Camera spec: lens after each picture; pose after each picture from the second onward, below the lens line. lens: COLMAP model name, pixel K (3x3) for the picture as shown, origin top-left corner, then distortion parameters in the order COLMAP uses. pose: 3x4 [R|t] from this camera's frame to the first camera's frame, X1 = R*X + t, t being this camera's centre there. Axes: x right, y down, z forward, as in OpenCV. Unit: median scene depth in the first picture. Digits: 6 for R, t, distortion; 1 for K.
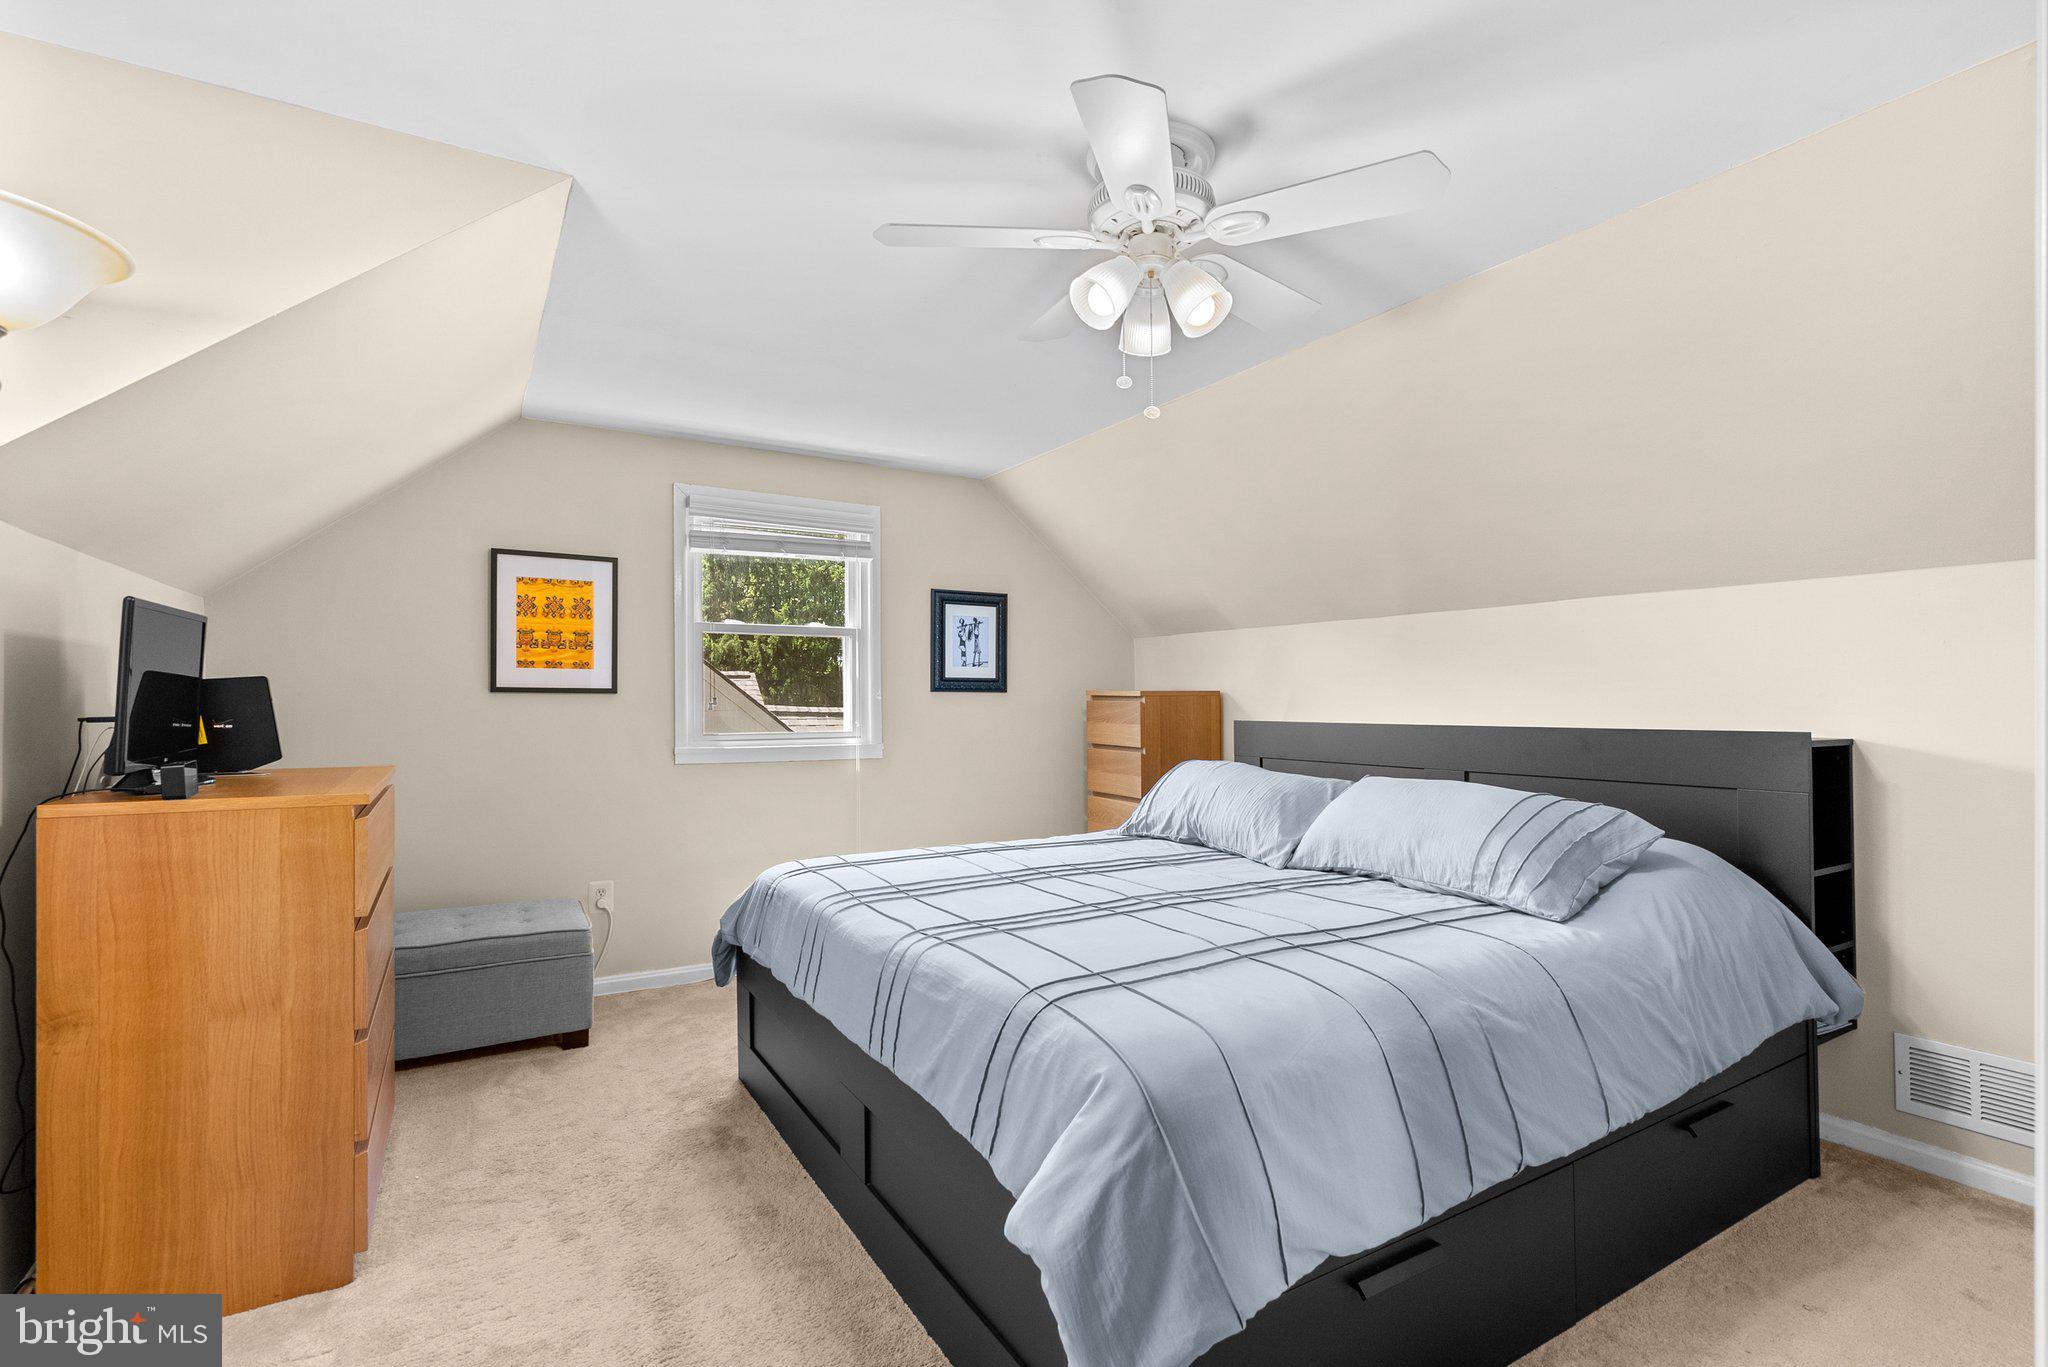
lens RADIAL K [[942.3, 0, 1020.4], [0, 942.3, 687.9], [0, 0, 1]] dist [-0.001491, 0.000514]
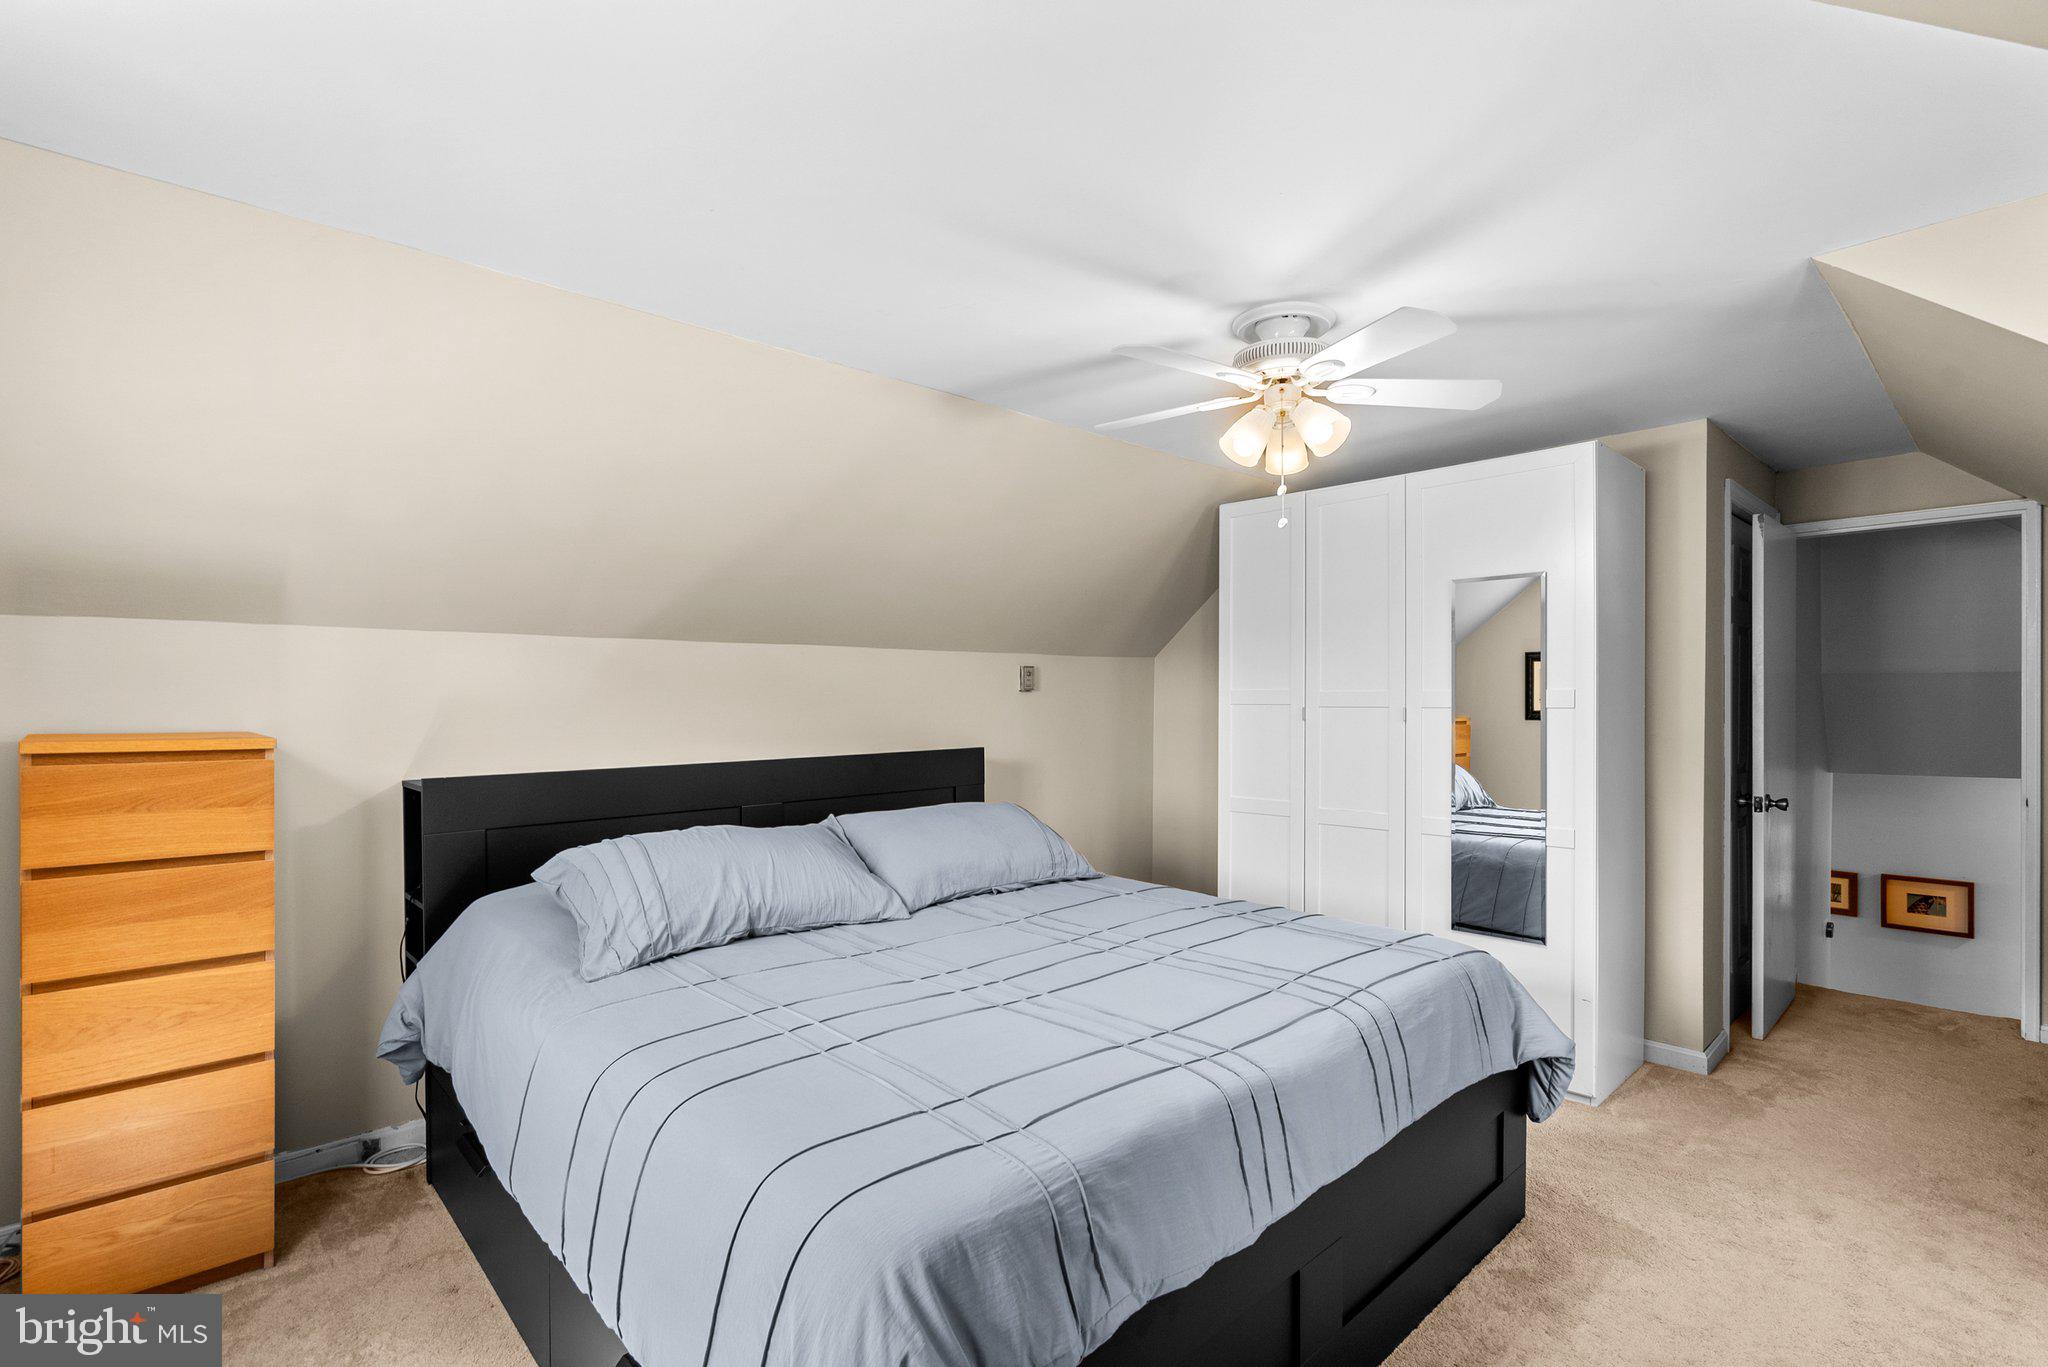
lens RADIAL K [[942.3, 0, 1020.4], [0, 942.3, 687.9], [0, 0, 1]] dist [-0.001491, 0.000514]
pose [[-0.192309, 0.019787, 0.981135, -0.506481], [0.000762, 0.999799, -0.020014, -0.015871], [-0.981334, -0.003101, -0.192285, 0.782711]]
